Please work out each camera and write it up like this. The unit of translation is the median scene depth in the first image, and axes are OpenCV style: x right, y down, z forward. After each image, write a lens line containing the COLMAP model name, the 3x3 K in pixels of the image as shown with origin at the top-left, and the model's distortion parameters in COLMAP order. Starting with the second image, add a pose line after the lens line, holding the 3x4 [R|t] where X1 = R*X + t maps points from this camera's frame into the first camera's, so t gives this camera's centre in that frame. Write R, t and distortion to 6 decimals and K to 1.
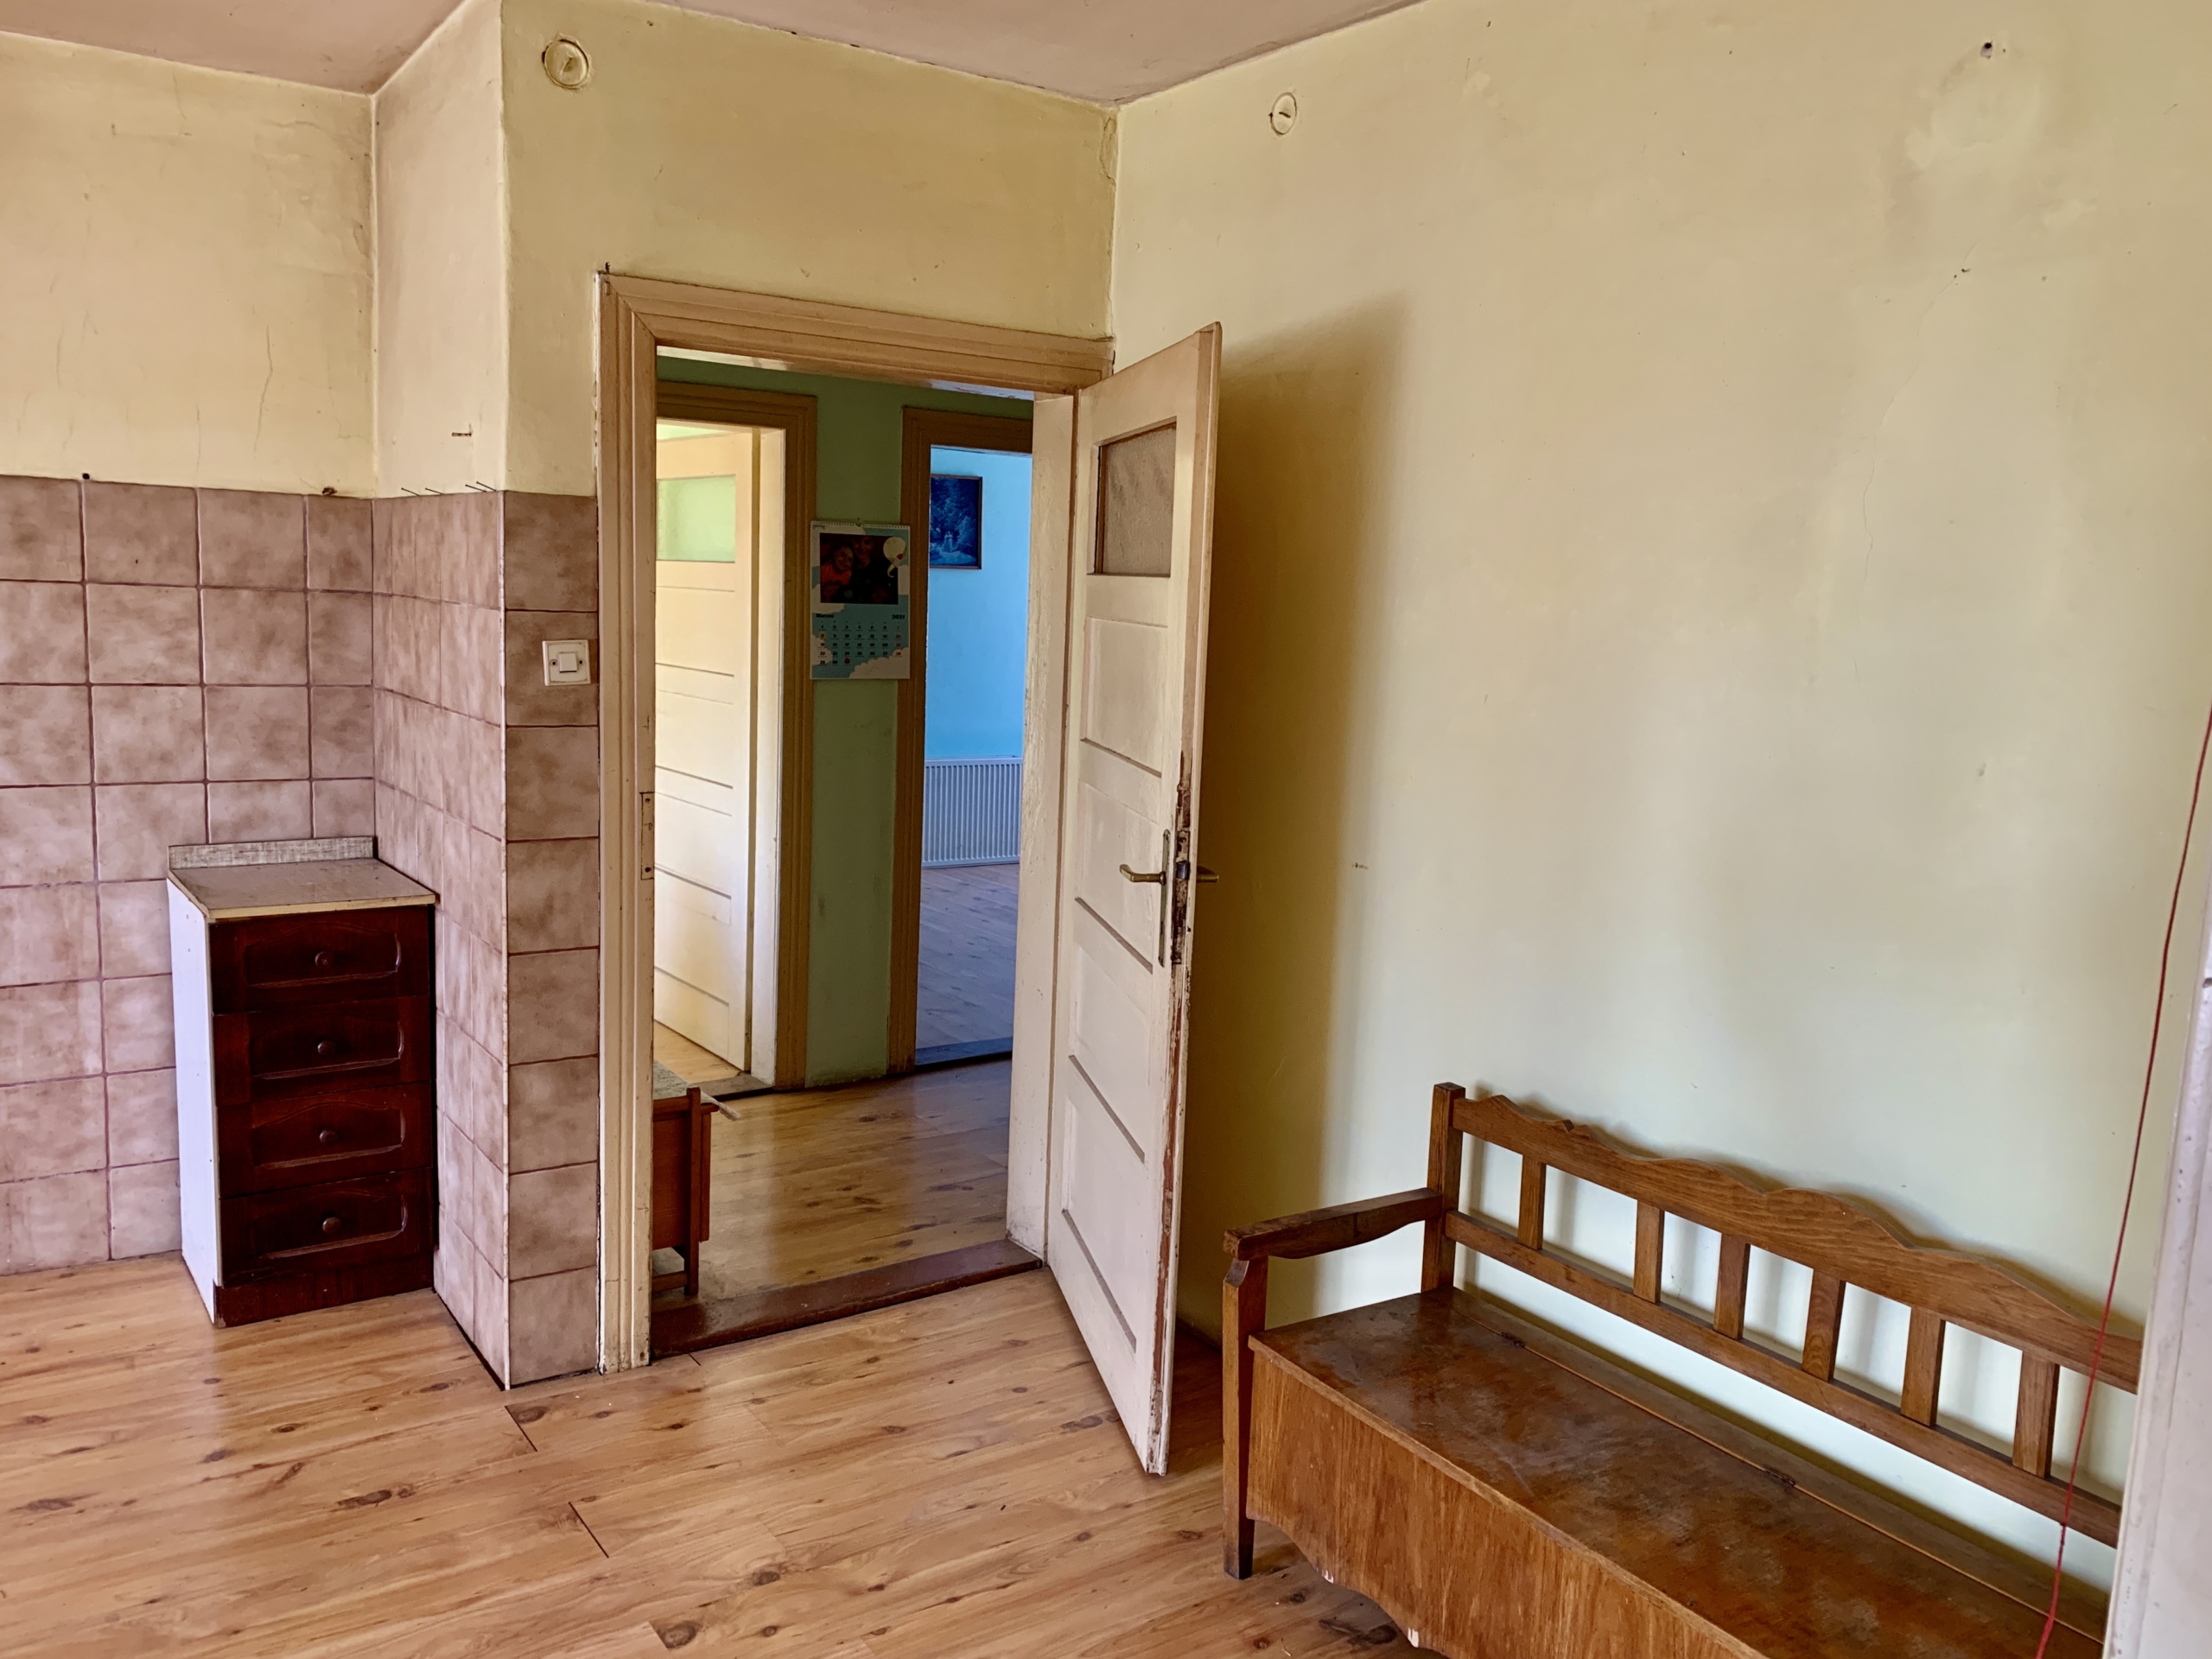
lens RADIAL K [[1744.0, 0, 1099.7], [0, 1744.0, 811.3], [0, 0, 1]] dist [0.016511, 0.001269]
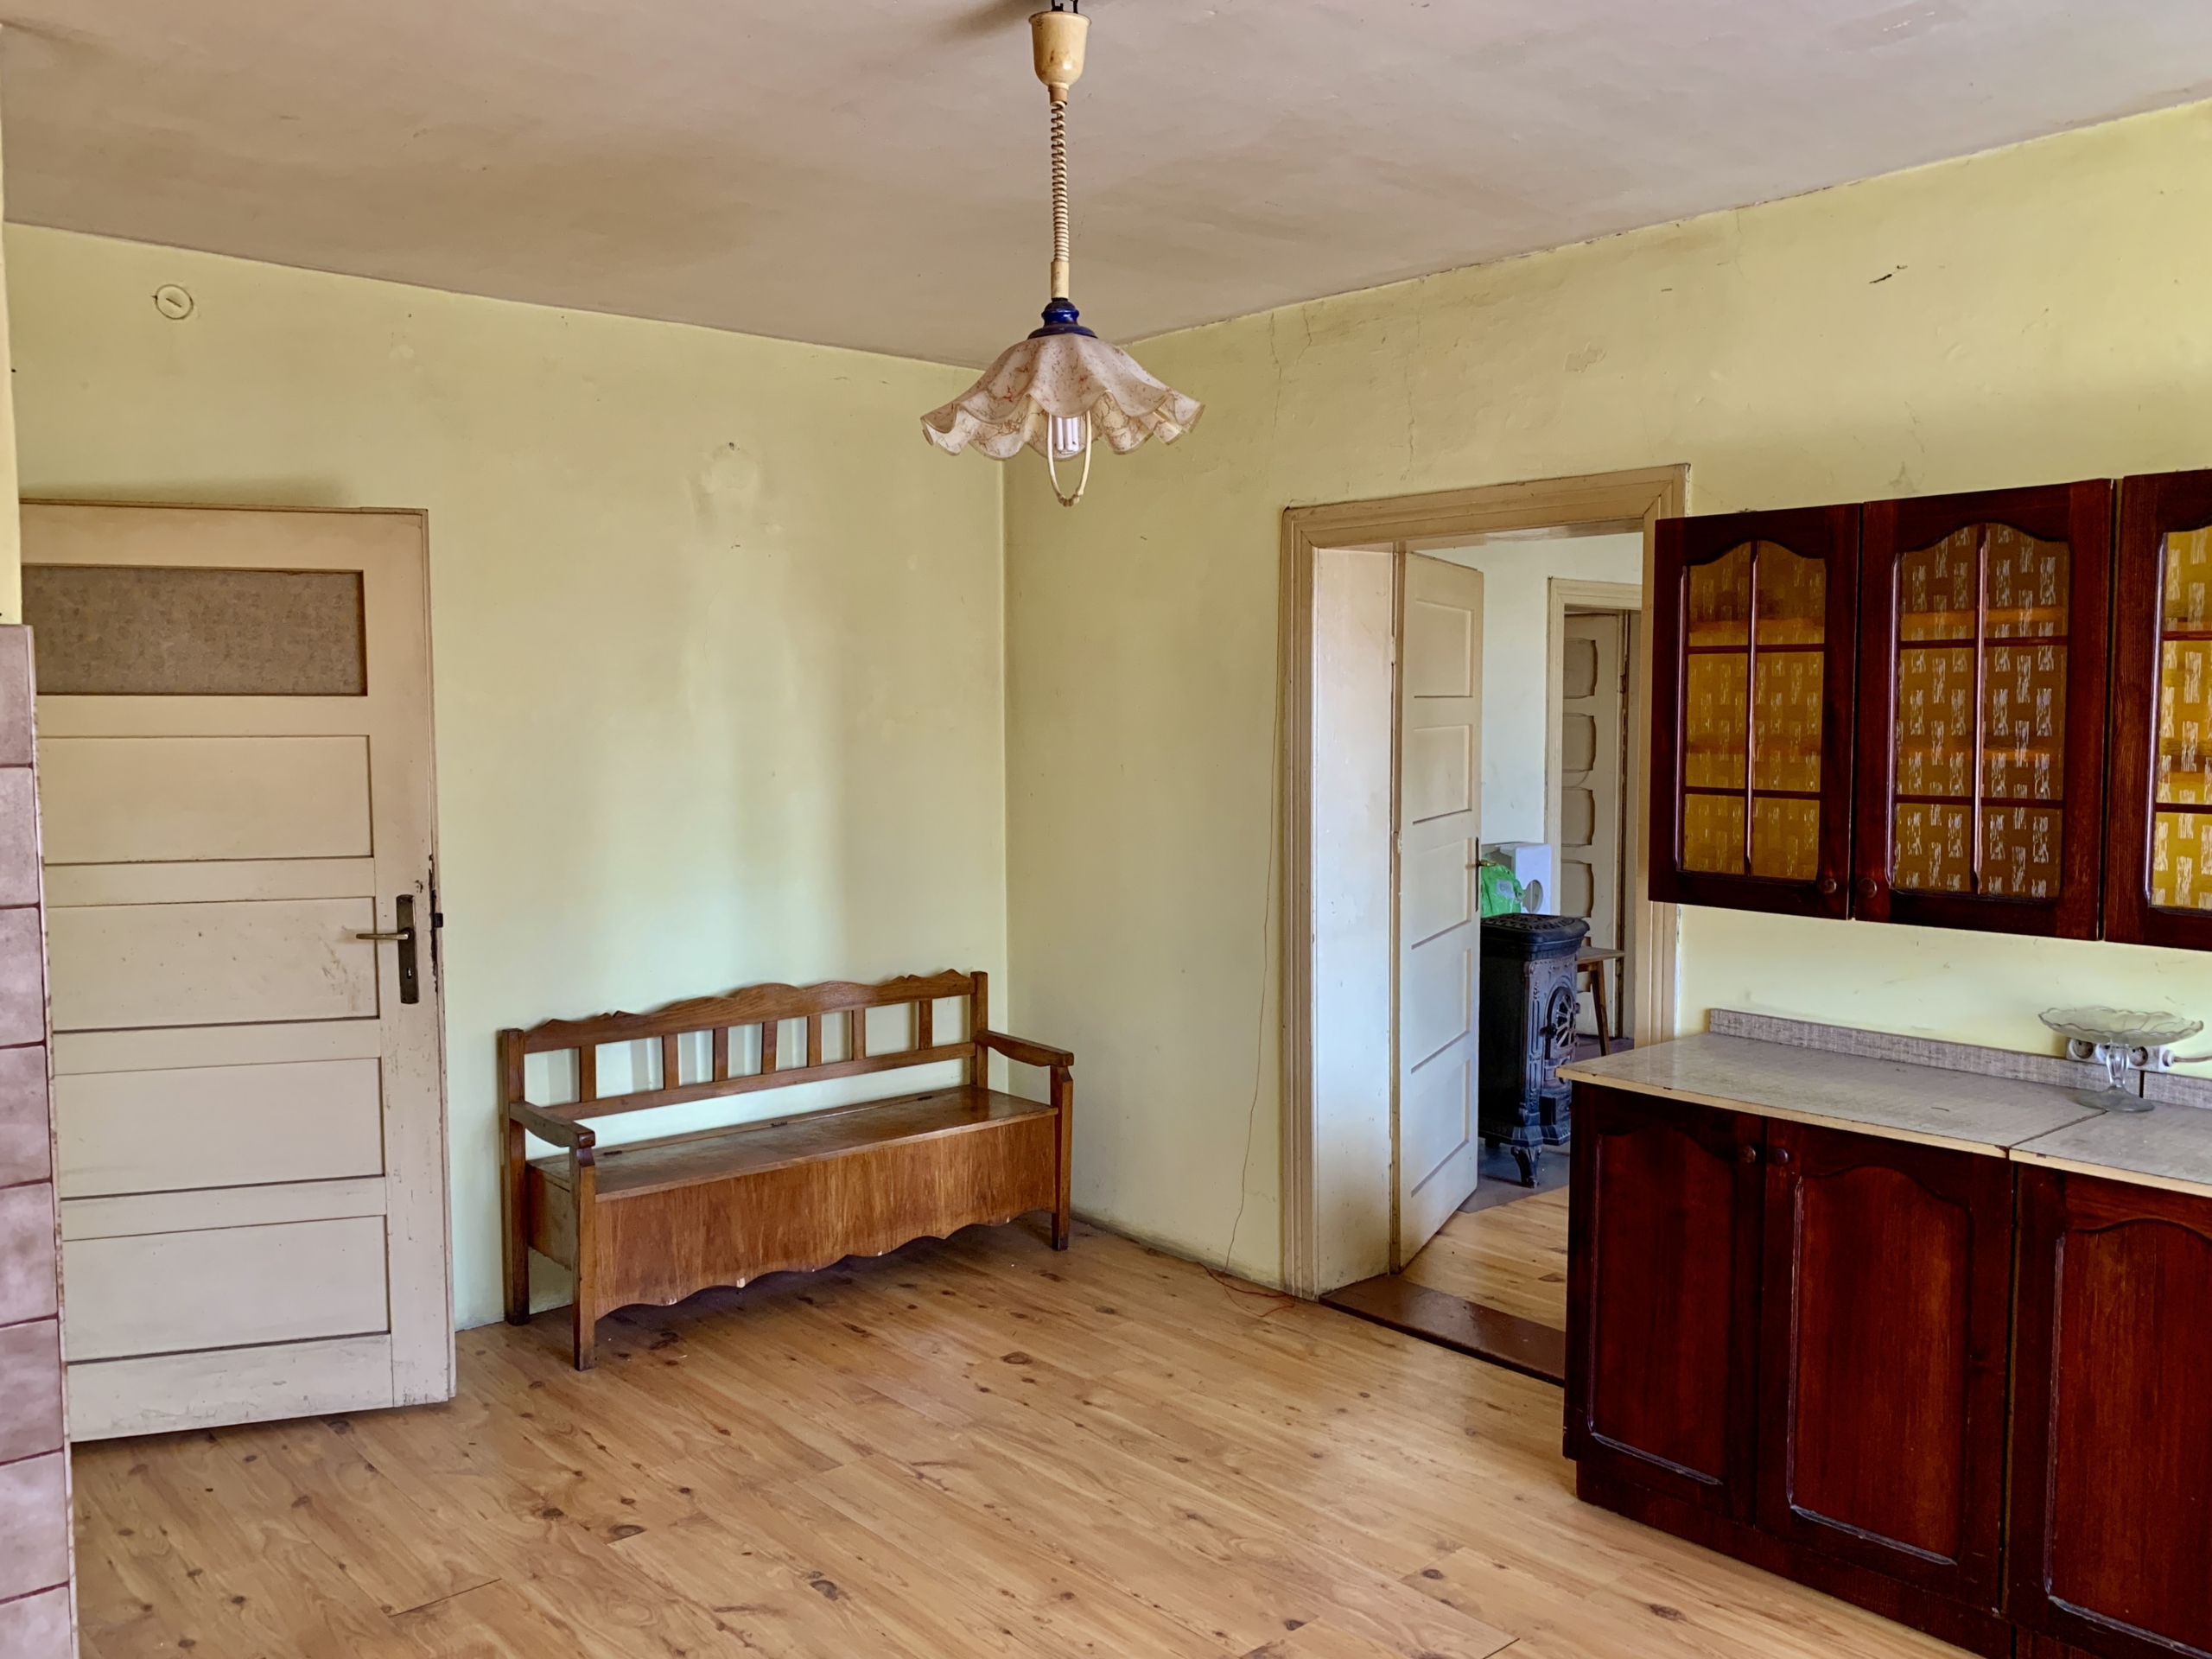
lens RADIAL K [[1744.0, 0, 1100.8], [0, 1744.0, 824.9], [0, 0, 1]] dist [0.016511, 0.001269]
pose [[-0.116137, -0.111361, 0.986971, -1.529051], [0.124829, 0.984179, 0.125735, -0.163319], [-0.985358, 0.137805, -0.100398, 0.729434]]
